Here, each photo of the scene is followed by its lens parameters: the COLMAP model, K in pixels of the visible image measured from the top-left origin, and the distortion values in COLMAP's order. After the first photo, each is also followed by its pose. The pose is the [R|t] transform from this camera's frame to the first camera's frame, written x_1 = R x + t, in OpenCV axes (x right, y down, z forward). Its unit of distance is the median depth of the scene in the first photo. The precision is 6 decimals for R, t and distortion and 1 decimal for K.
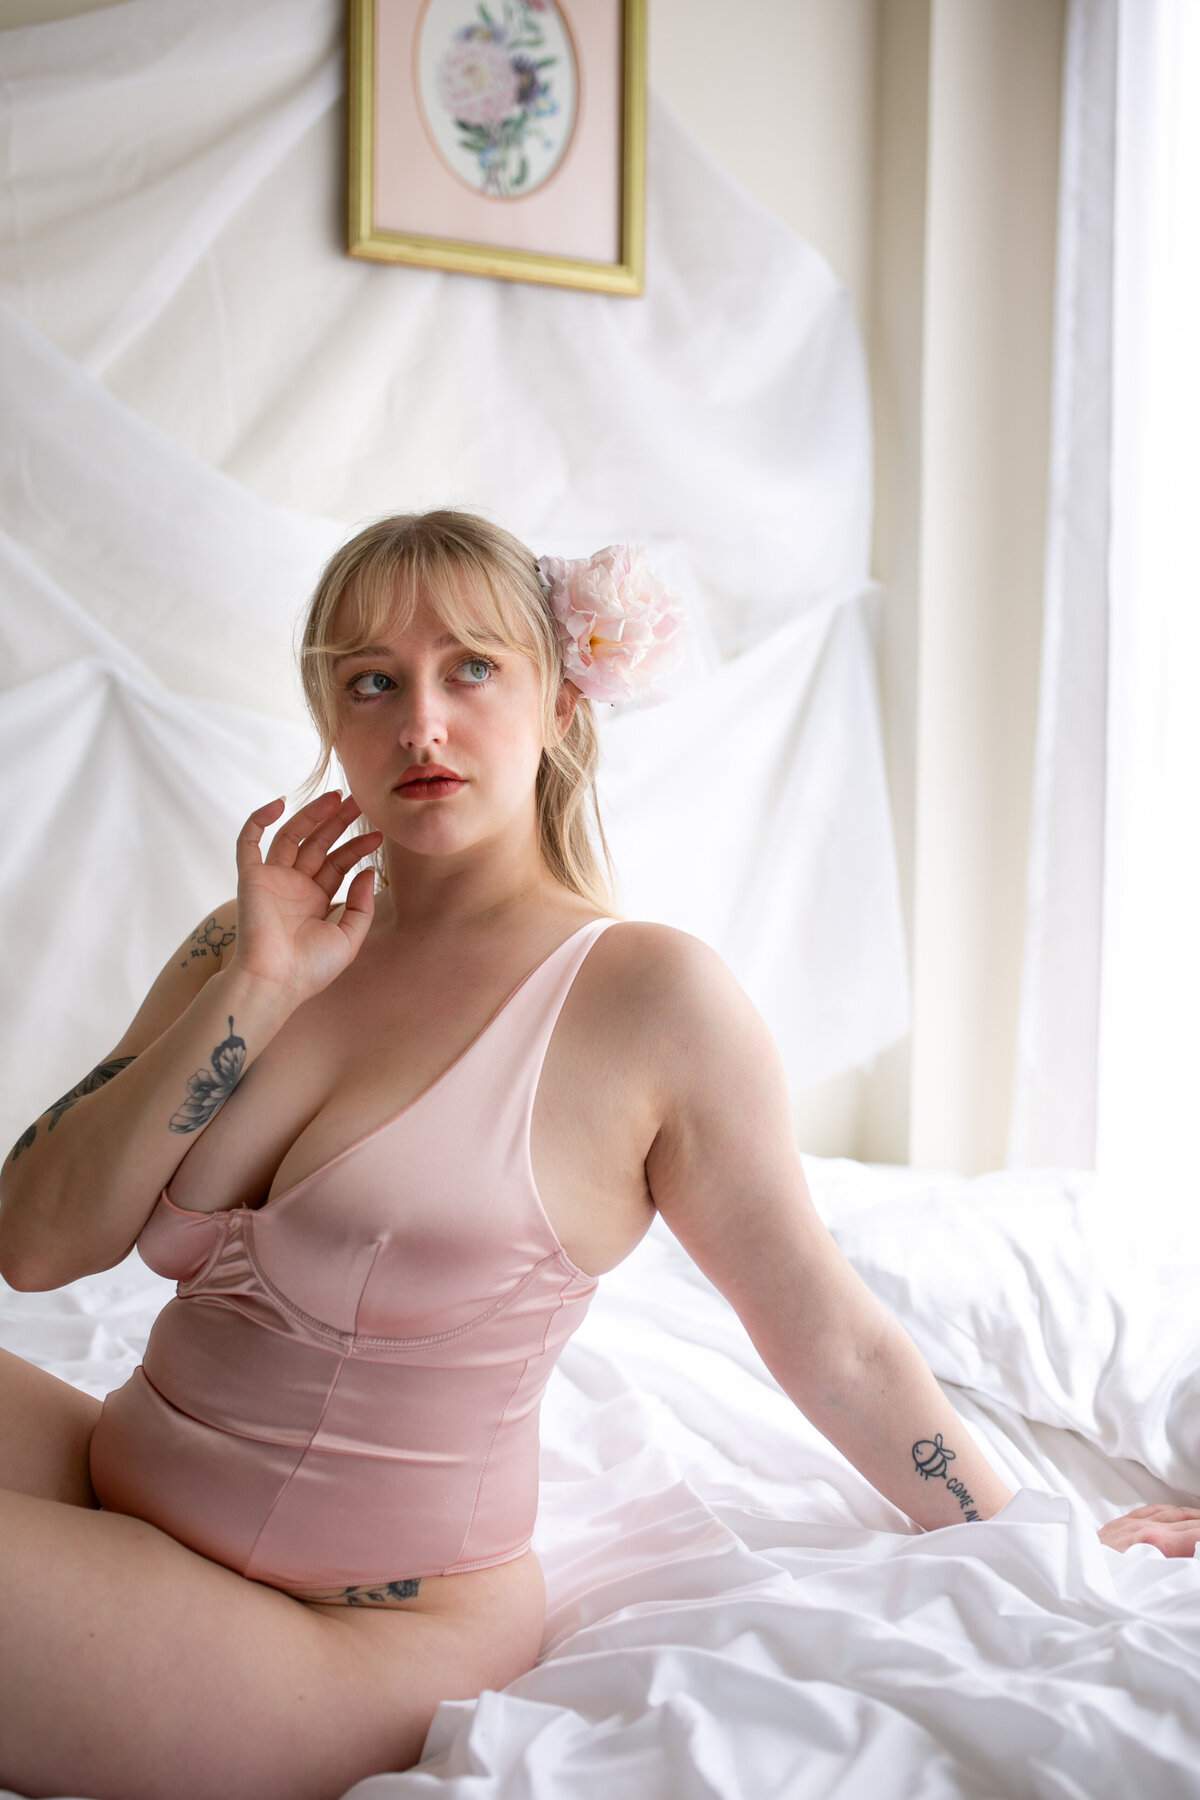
lens RADIAL K [[1835.9, 0, 602.4], [0, 1835.9, 898.2], [0, 0, 1]] dist [-0.007414, 0.000000]
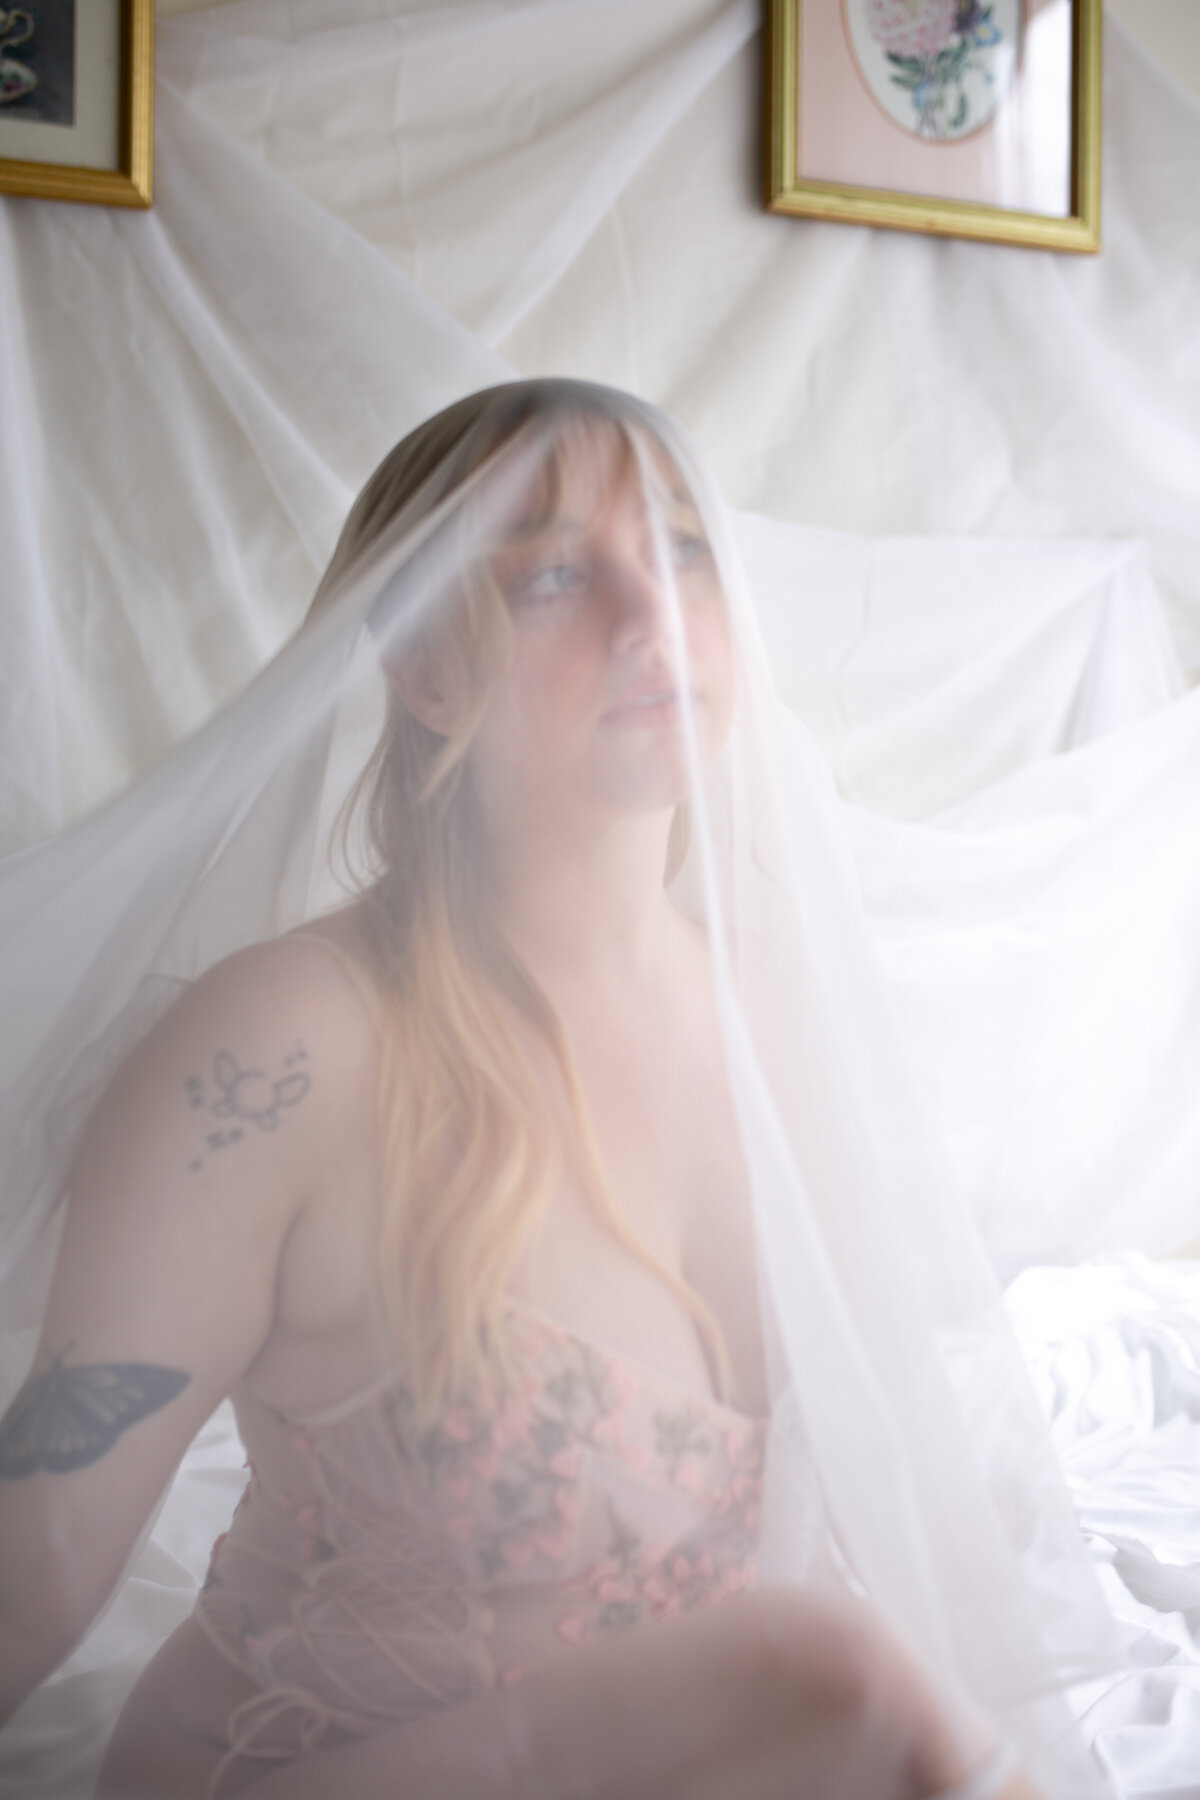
lens RADIAL K [[1835.9, 0, 586.3], [0, 1835.9, 887.0], [0, 0, 1]] dist [-0.007414, 0.000000]
pose [[0.994166, -0.007492, -0.107596, -0.128923], [0.002764, 0.999027, -0.044023, 0.001426], [0.107821, 0.043469, 0.993220, 0.151678]]
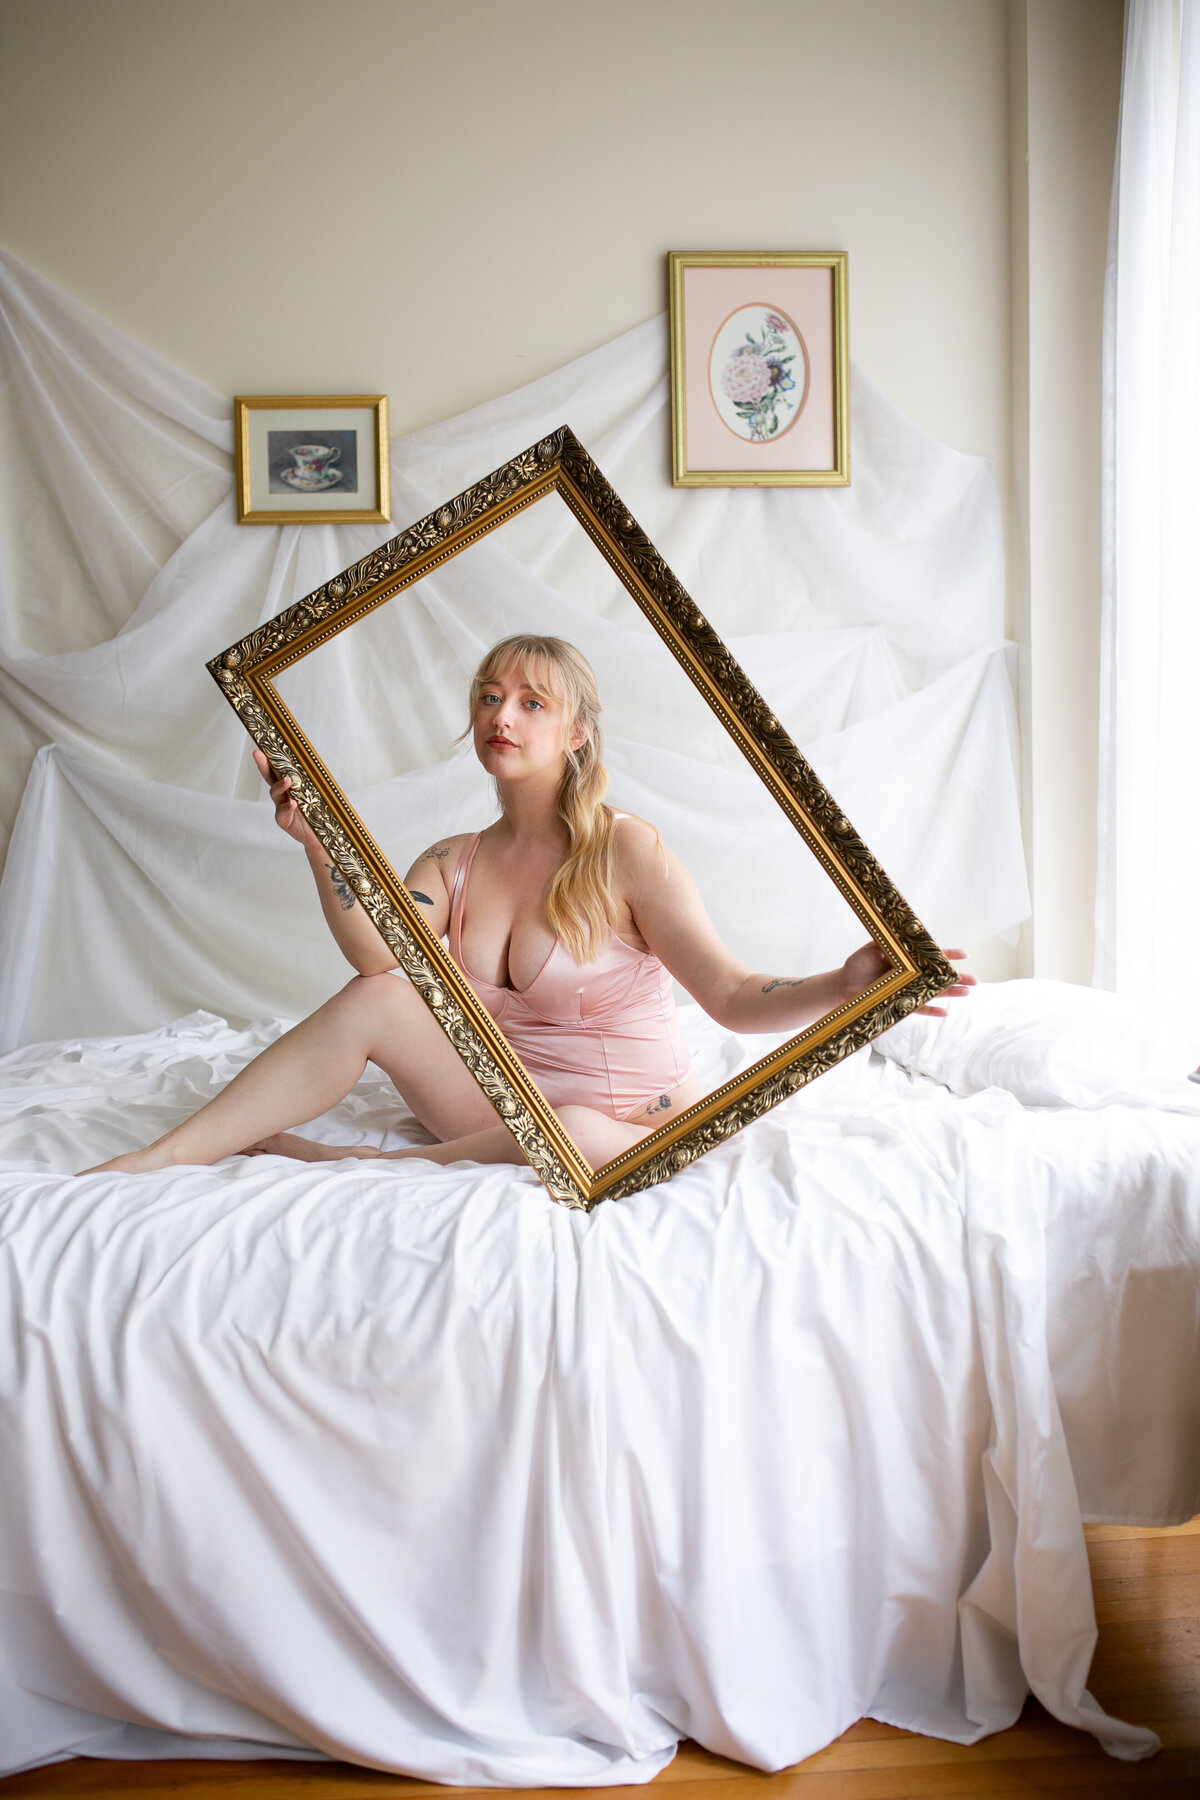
lens RADIAL K [[1835.9, 0, 603.3], [0, 1835.9, 897.5], [0, 0, 1]] dist [-0.007414, 0.000000]
pose [[0.932158, 0.005128, -0.362015, 0.444586], [0.009484, 0.999211, 0.038574, -0.012933], [0.361927, -0.039390, 0.931374, -0.717586]]
